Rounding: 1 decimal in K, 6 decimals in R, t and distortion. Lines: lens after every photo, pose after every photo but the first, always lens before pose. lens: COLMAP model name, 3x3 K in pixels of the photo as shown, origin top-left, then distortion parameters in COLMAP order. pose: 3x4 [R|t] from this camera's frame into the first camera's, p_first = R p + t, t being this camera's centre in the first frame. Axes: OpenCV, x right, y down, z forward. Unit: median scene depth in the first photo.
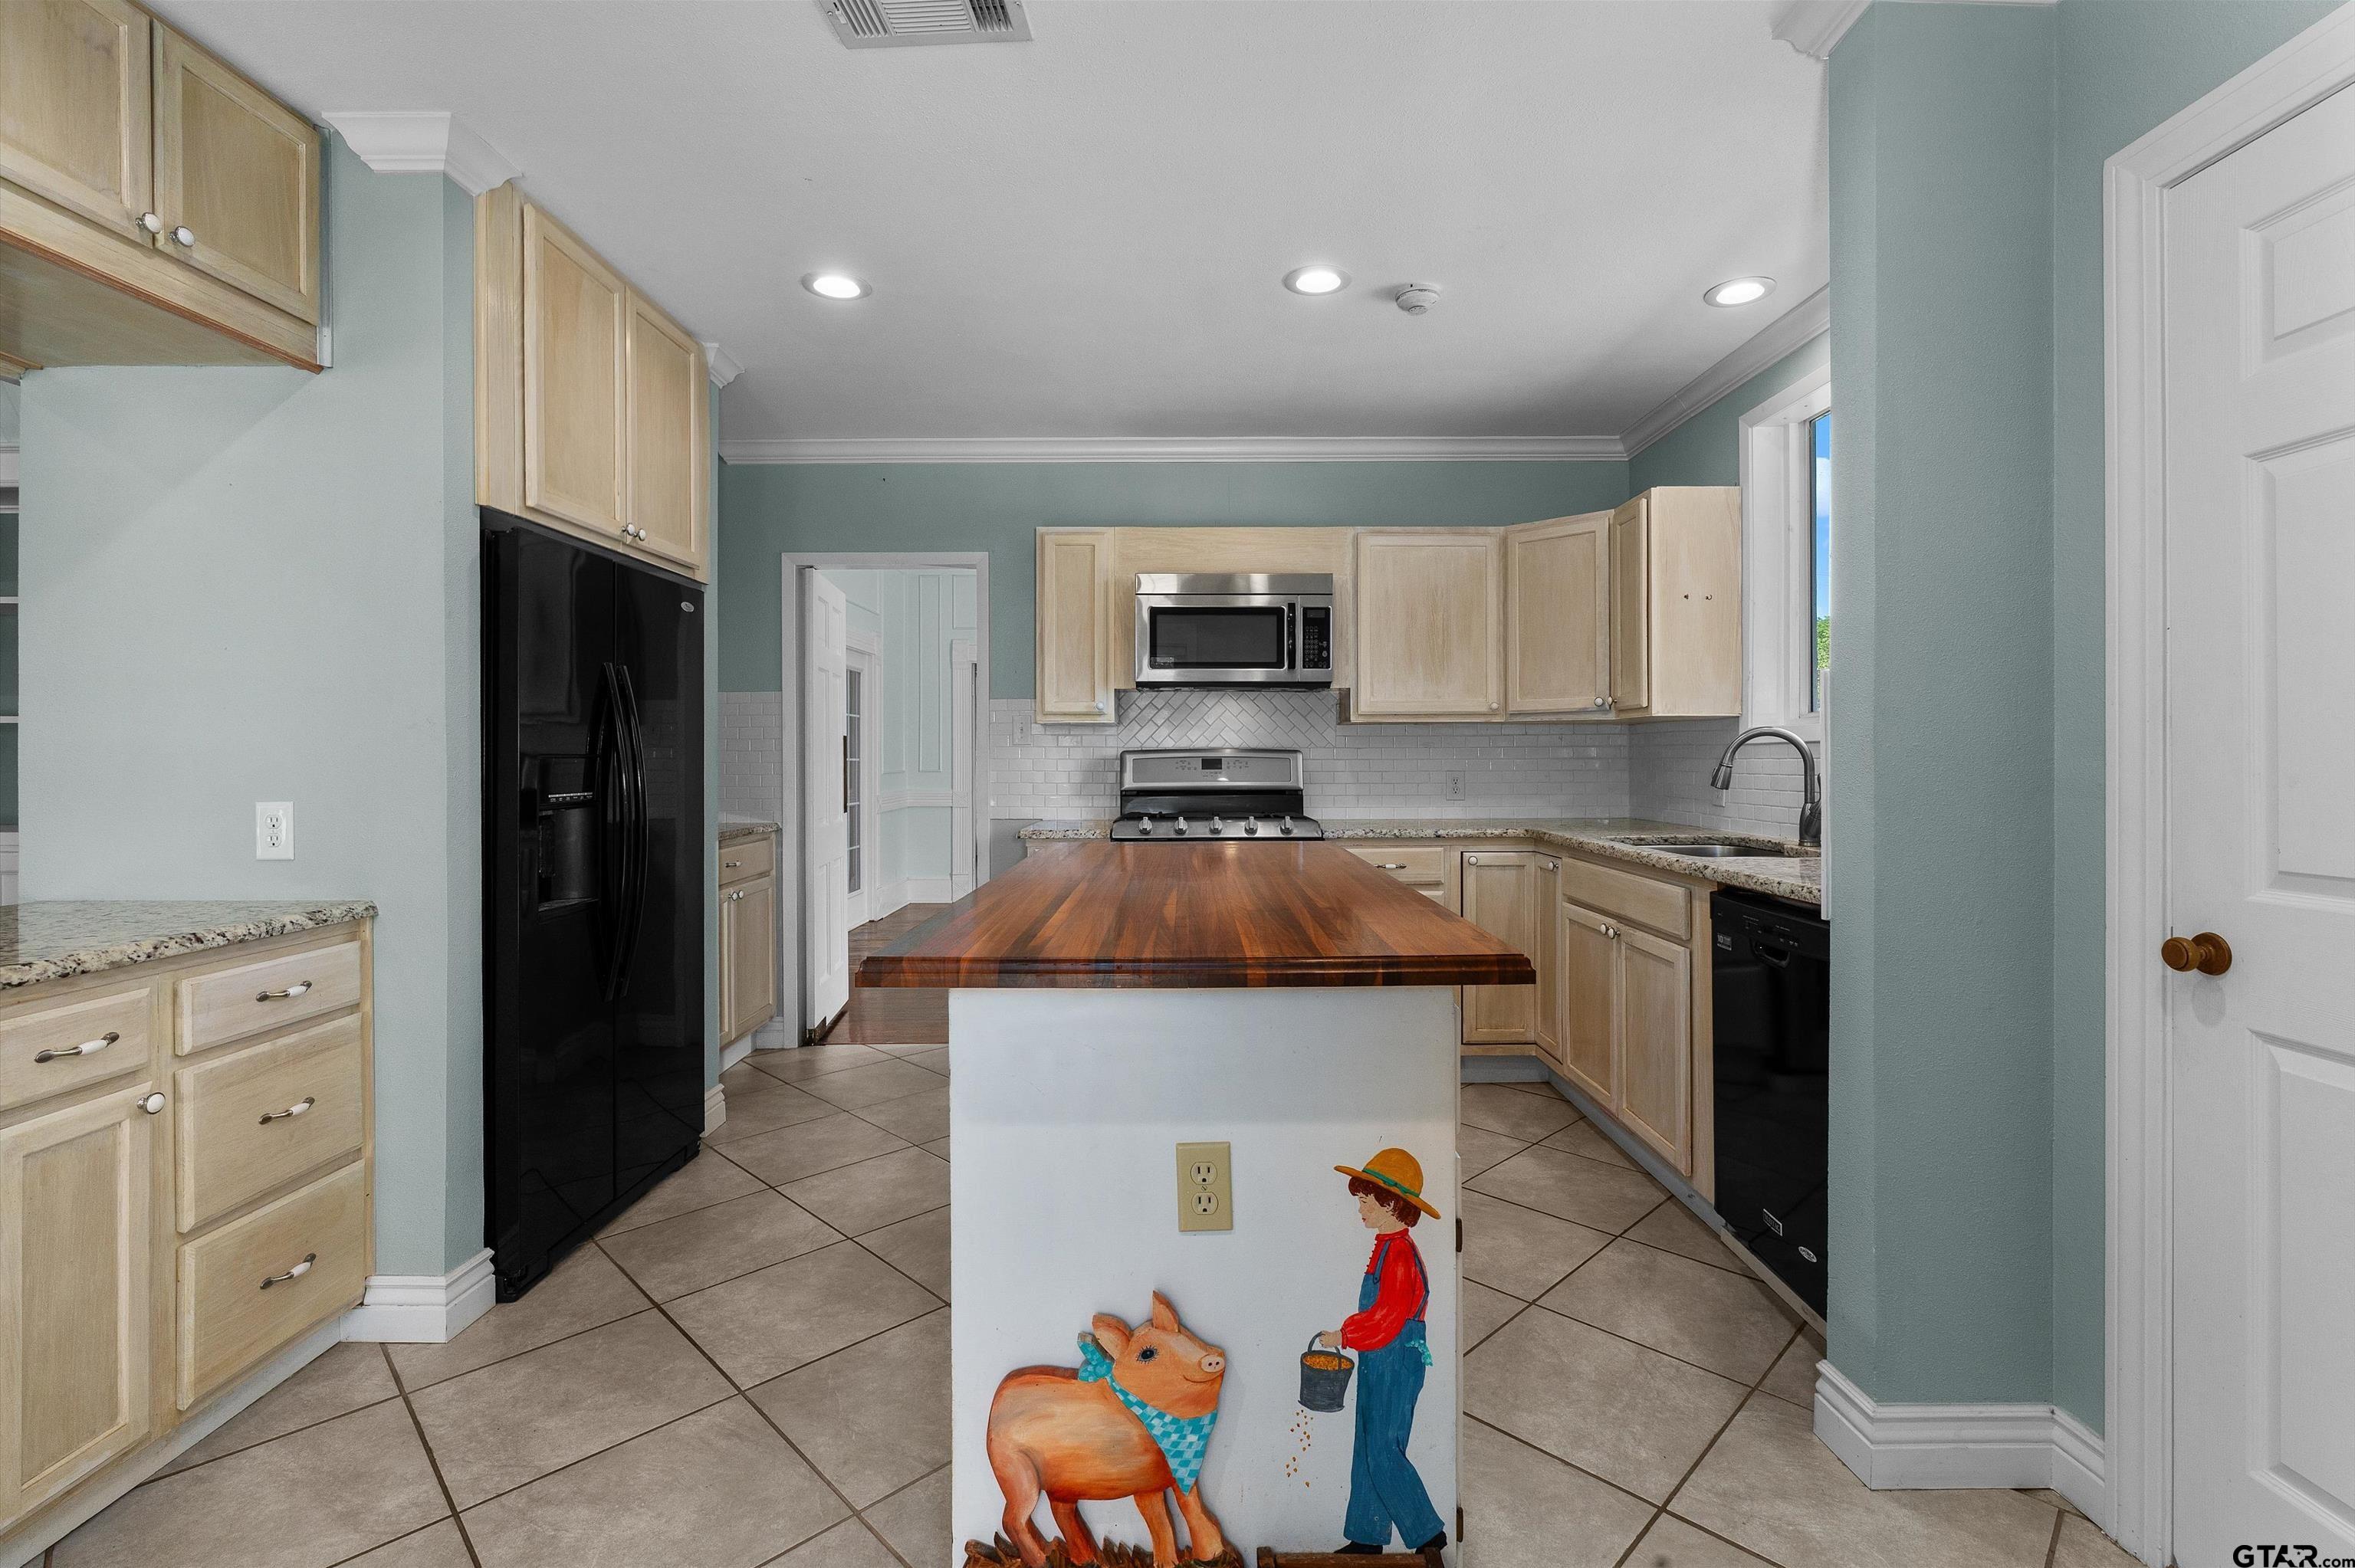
lens RADIAL K [[1056.1, 0, 1187.9], [0, 1056.1, 777.3], [0, 0, 1]] dist [-0.005771, 0.006471]
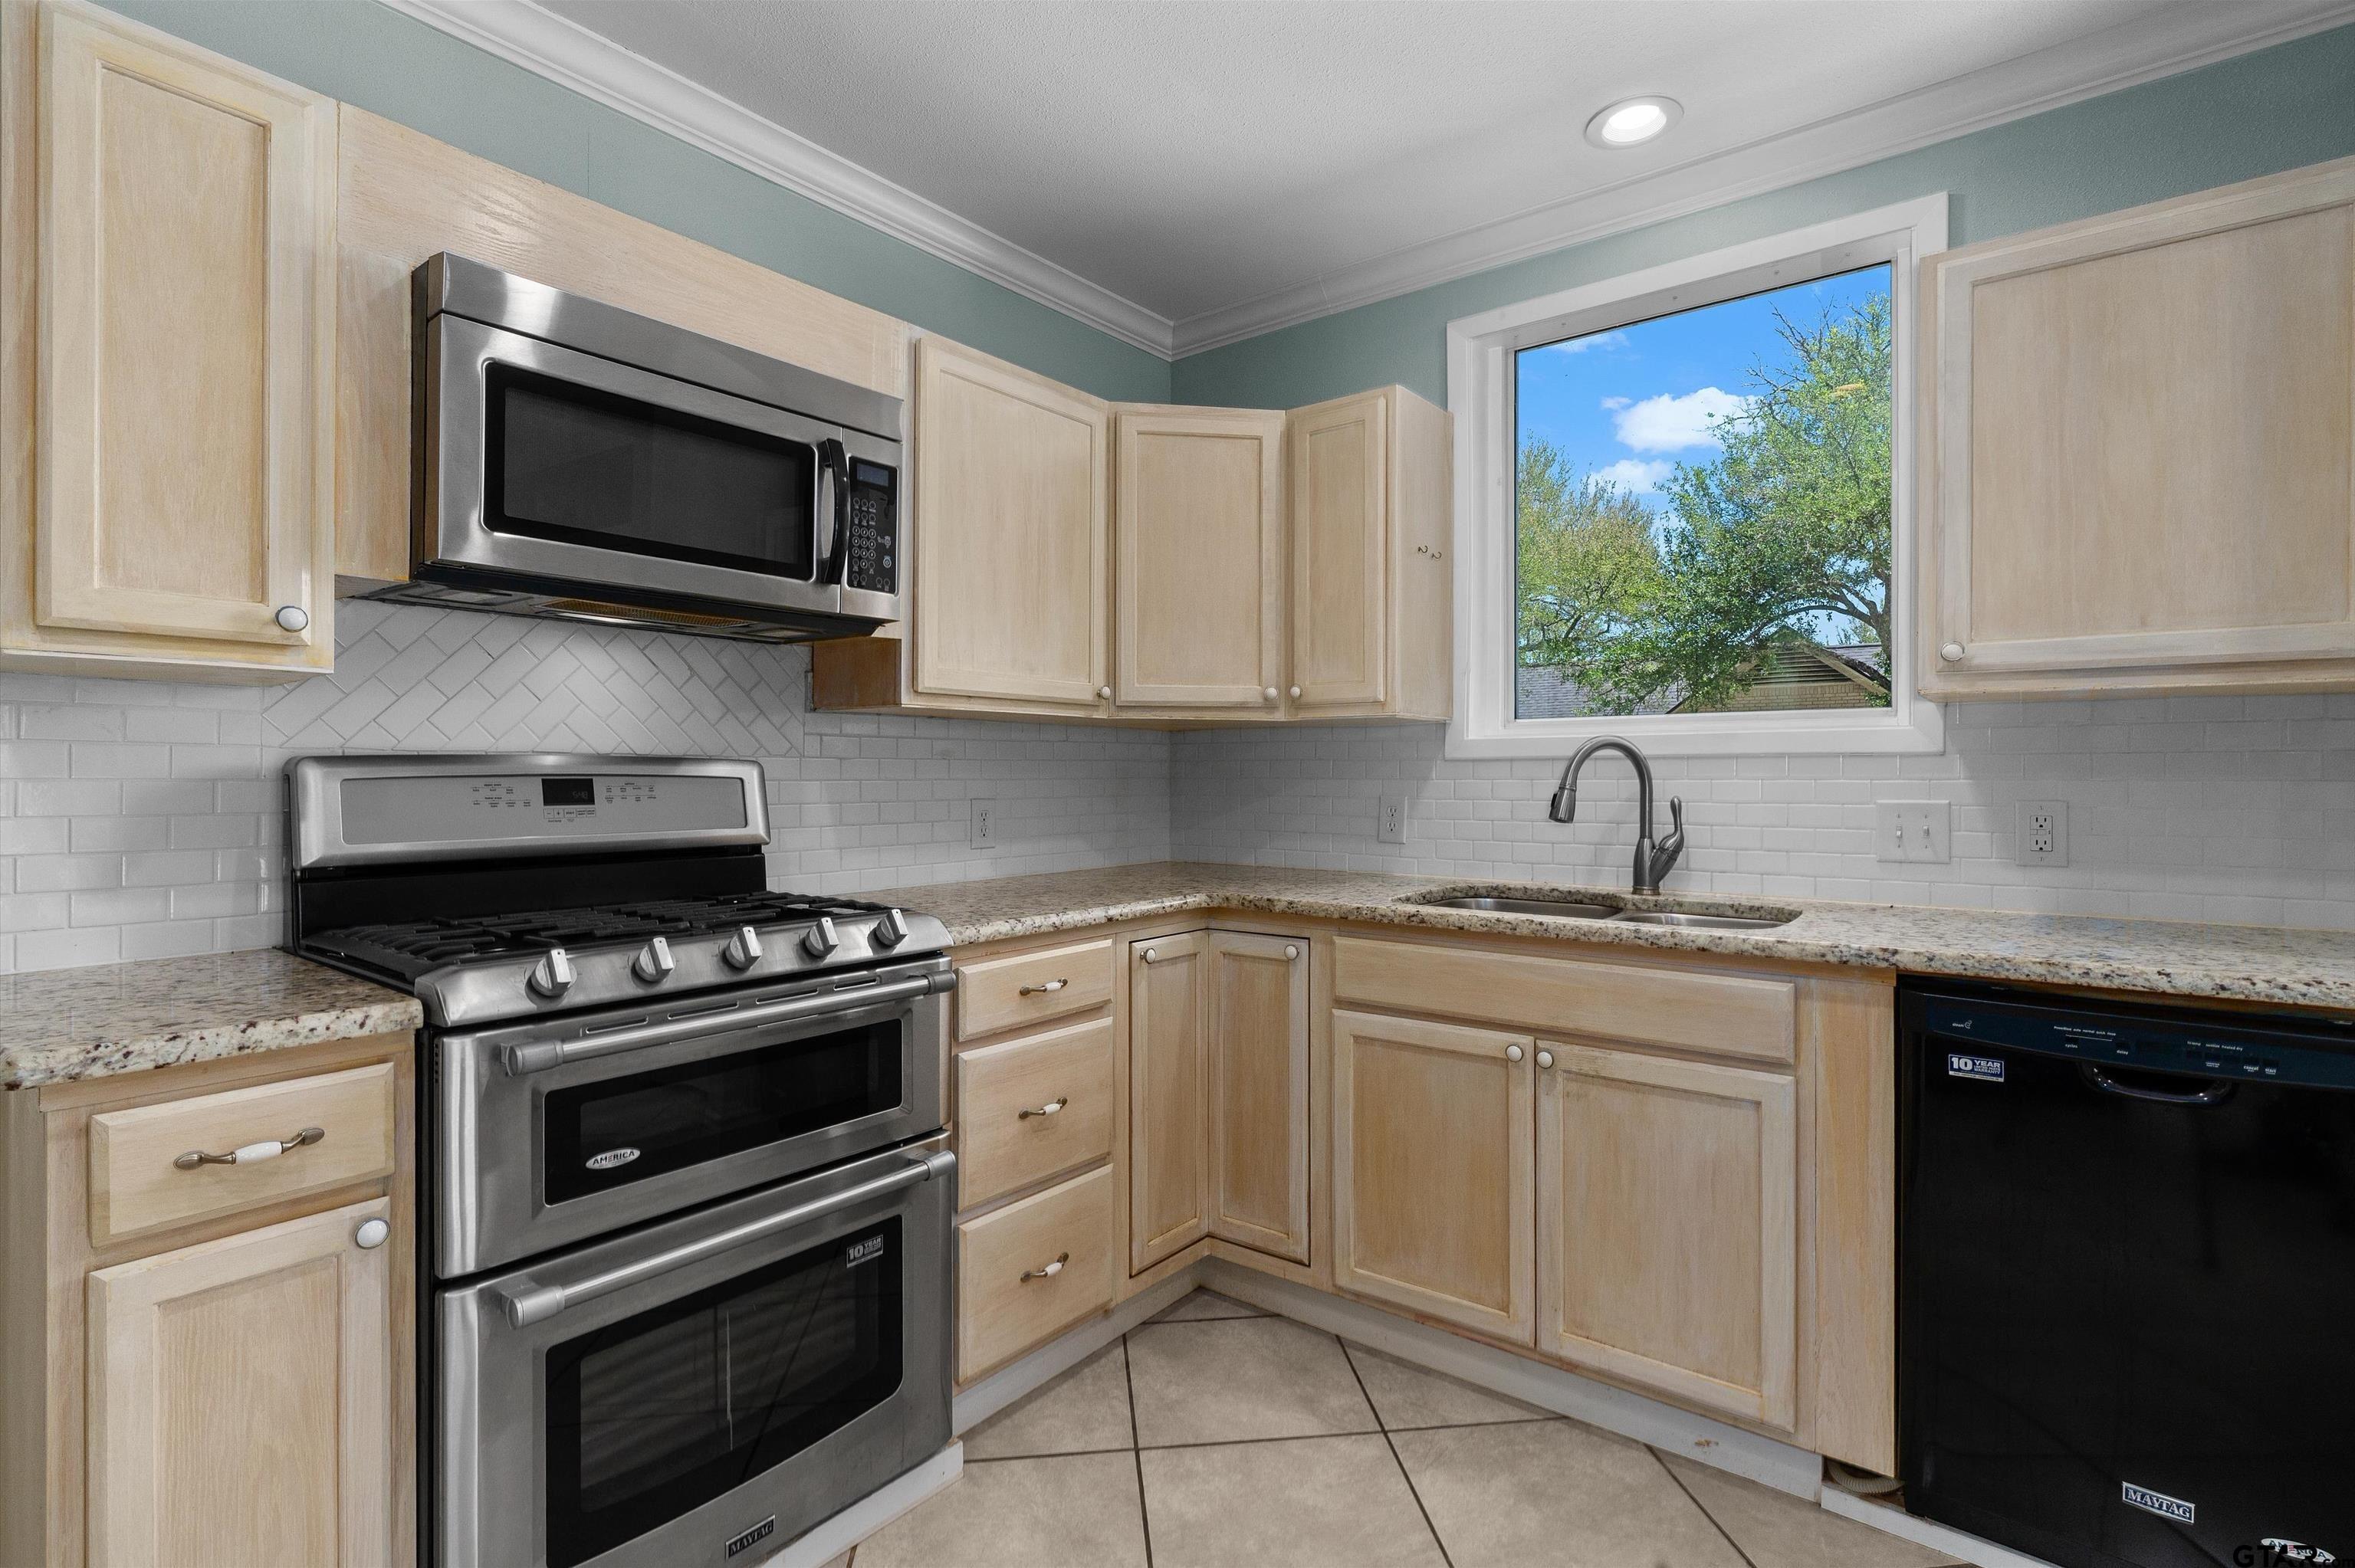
lens RADIAL K [[1112.8, 0, 1177.5], [0, 1112.8, 784.0], [0, 0, 1]] dist [-0.002608, 0.000122]
pose [[0.615111, -0.004172, 0.788429, -0.190490], [0.012801, 0.999907, -0.004696, -0.011088], [-0.788336, 0.012981, 0.615107, 0.583779]]
